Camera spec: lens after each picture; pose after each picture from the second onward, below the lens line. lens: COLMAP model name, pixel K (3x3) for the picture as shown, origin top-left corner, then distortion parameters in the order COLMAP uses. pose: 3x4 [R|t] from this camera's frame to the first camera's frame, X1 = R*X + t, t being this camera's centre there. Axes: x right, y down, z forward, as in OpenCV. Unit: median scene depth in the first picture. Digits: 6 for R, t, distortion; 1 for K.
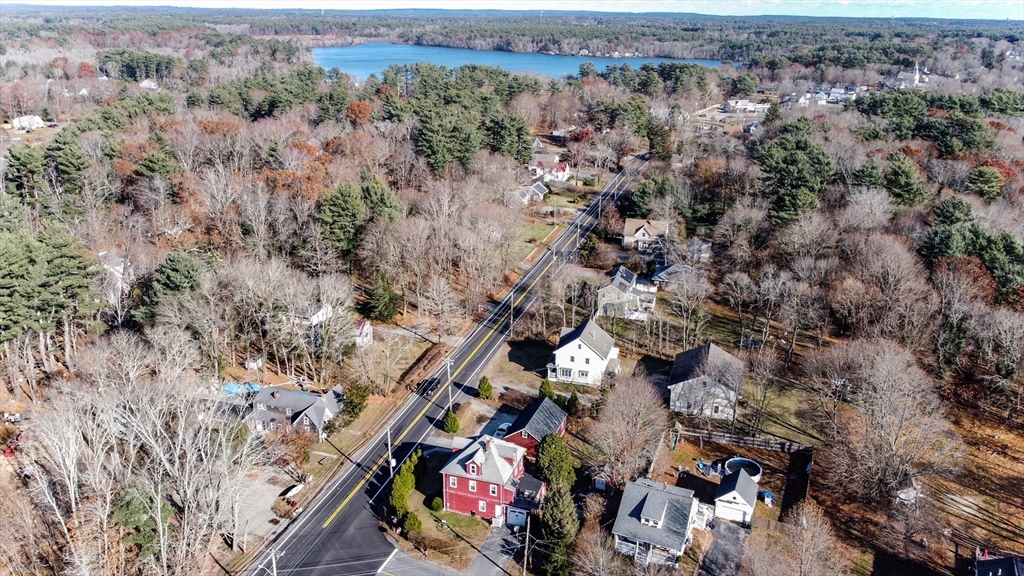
lens RADIAL K [[780.6, 0, 512.0], [0, 780.6, 288.0], [0, 0, 1]] dist [0.002209, -0.001702]
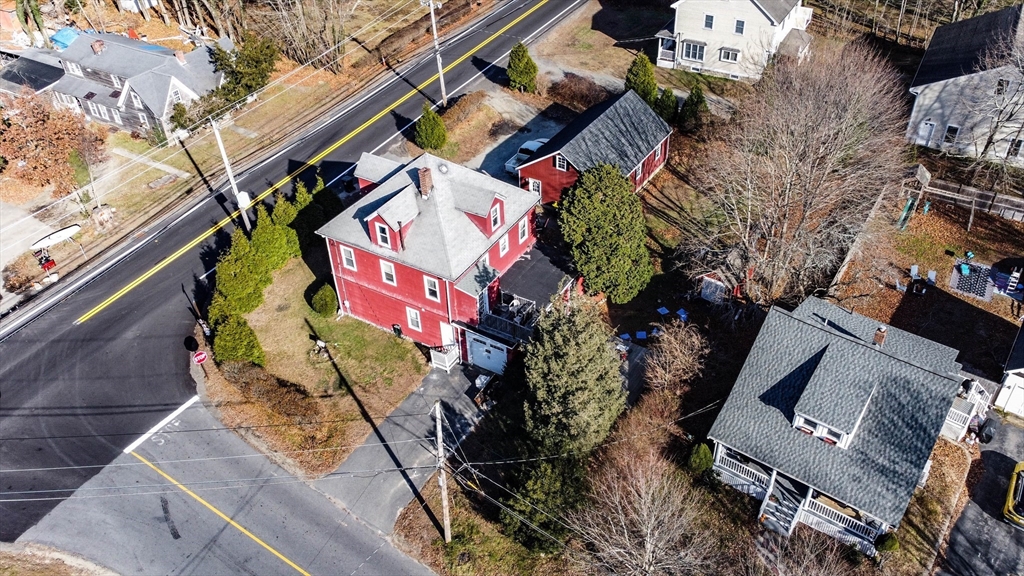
lens RADIAL K [[780.6, 0, 512.0], [0, 780.6, 288.0], [0, 0, 1]] dist [0.002209, -0.001702]
pose [[0.973406, 0.114752, -0.198275, 0.091816], [-0.041738, 0.939848, 0.339033, 0.108814], [0.225253, -0.321741, 0.919643, 0.585661]]
